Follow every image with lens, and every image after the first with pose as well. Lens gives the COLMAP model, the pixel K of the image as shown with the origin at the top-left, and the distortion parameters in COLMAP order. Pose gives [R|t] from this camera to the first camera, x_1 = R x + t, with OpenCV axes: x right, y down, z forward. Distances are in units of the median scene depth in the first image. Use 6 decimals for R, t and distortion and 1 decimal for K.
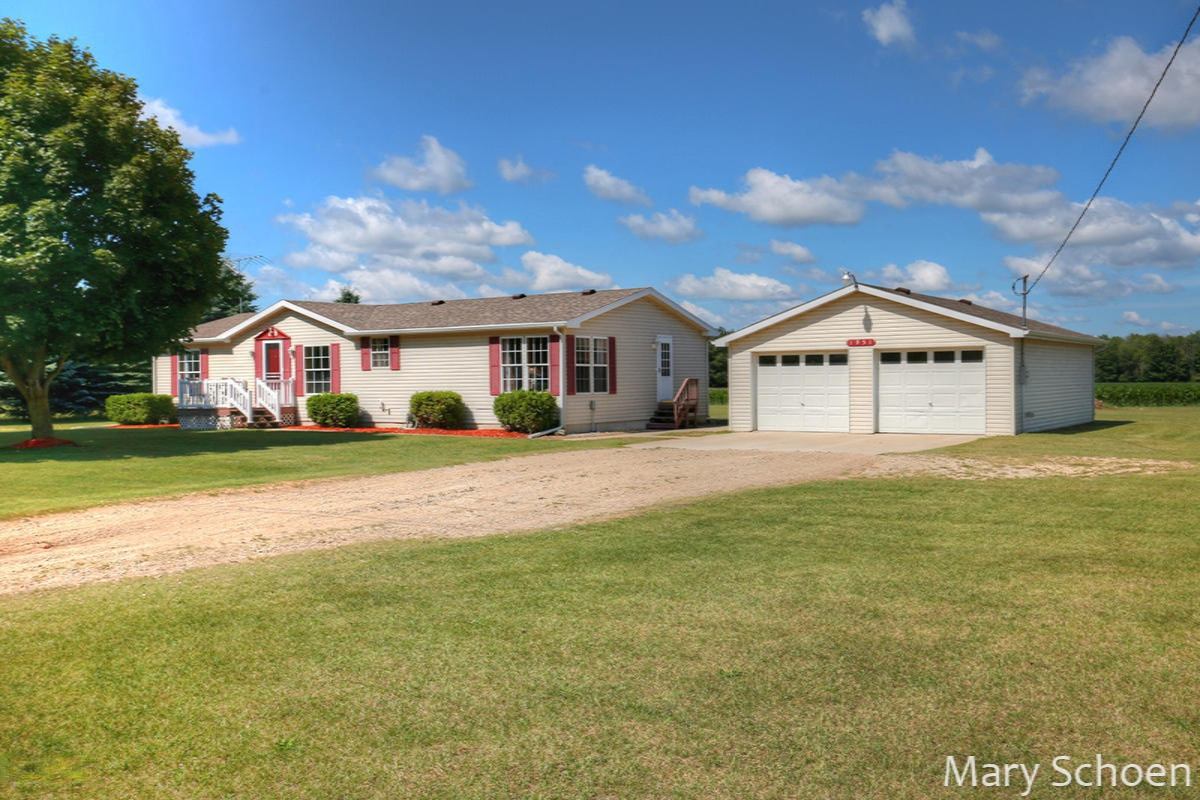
lens RADIAL K [[1054.5, 0, 599.2], [0, 1054.5, 340.3], [0, 0, 1]] dist [0.077983, 0.002135]
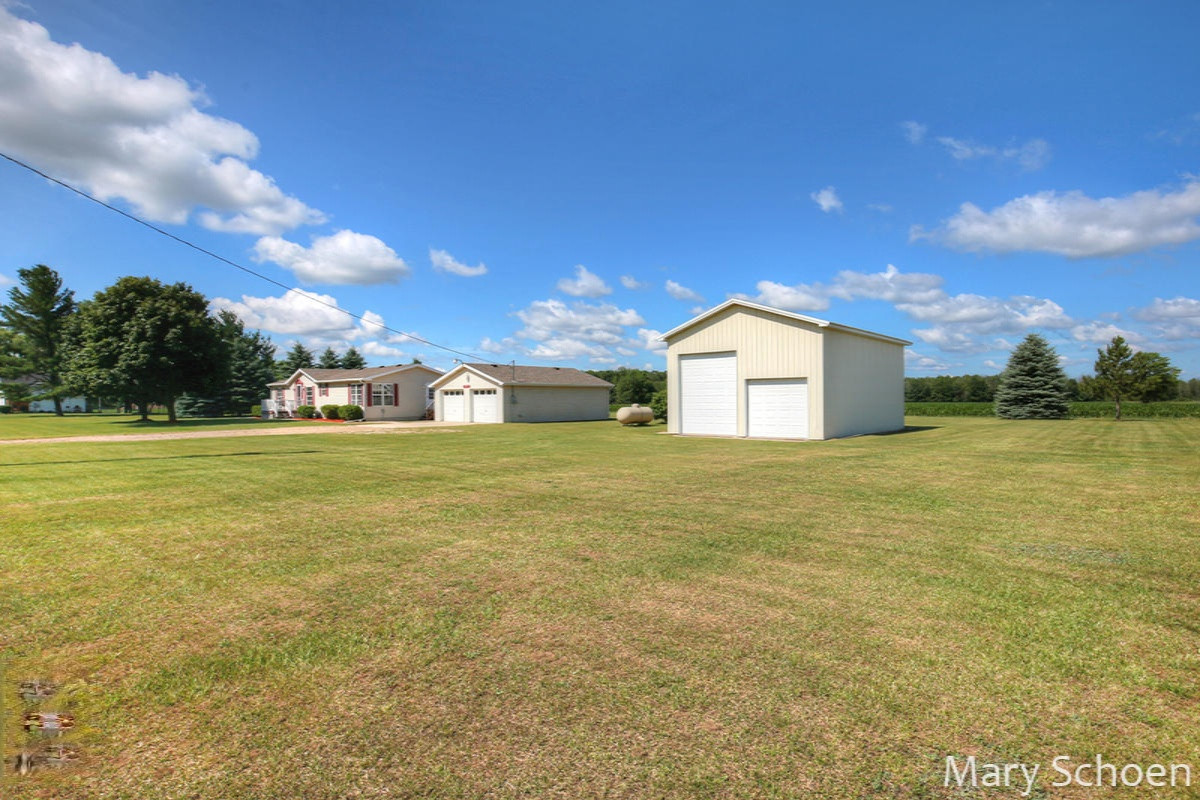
lens RADIAL K [[590.1, 0, 603.3], [0, 590.1, 388.8], [0, 0, 1]] dist [-0.000736, 0.000123]
pose [[0.991676, 0.000546, -0.128757, 0.299536], [0.001795, 0.999835, 0.018066, -0.006850], [0.128746, -0.018146, 0.991512, -0.152764]]
